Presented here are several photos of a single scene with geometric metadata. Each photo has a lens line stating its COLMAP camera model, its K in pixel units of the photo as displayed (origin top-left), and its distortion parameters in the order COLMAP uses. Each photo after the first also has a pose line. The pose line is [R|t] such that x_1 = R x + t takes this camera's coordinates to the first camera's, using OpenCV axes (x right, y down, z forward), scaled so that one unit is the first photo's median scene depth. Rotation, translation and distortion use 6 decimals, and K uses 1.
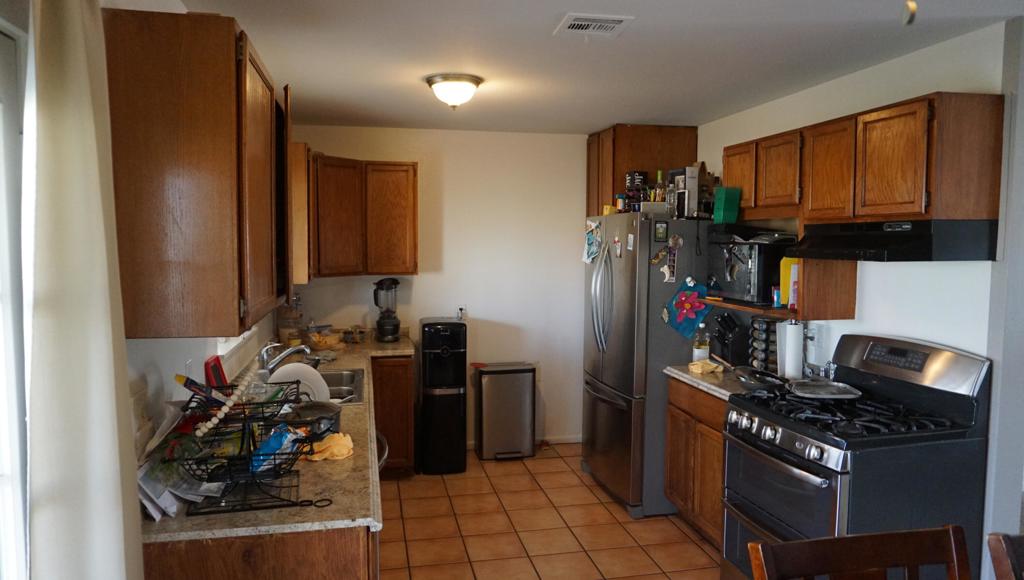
lens RADIAL K [[689.3, 0, 510.1], [0, 689.3, 303.7], [0, 0, 1]] dist [-0.045164, 0.036977]
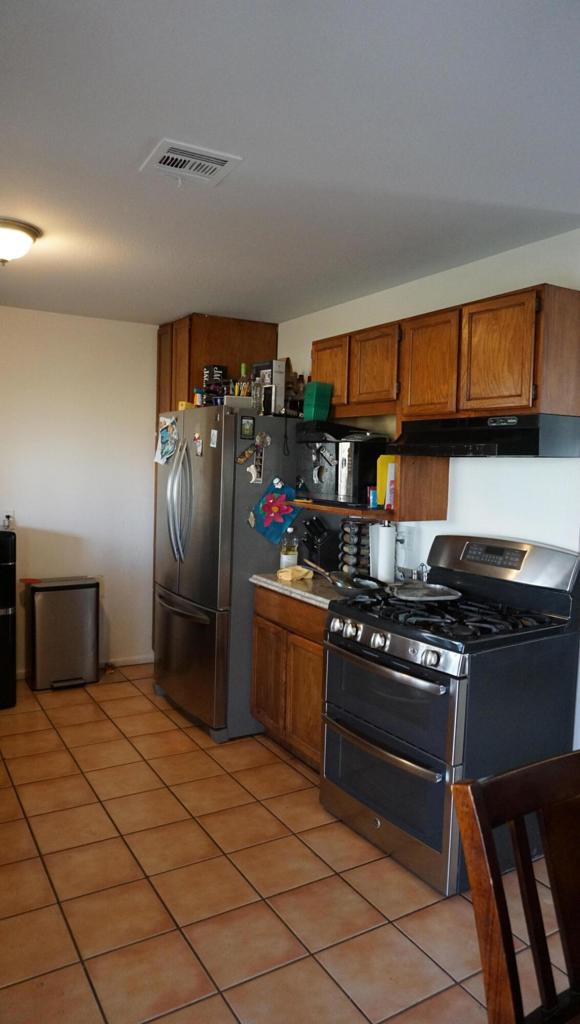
lens RADIAL K [[689.3, 0, 312.9], [0, 689.3, 524.3], [0, 0, 1]] dist [-0.045164, 0.036977]
pose [[0.937228, -0.002415, 0.348709, -0.019759], [0.000014, 0.999976, 0.006887, 0.018083], [-0.348718, -0.006449, 0.937206, 0.111862]]
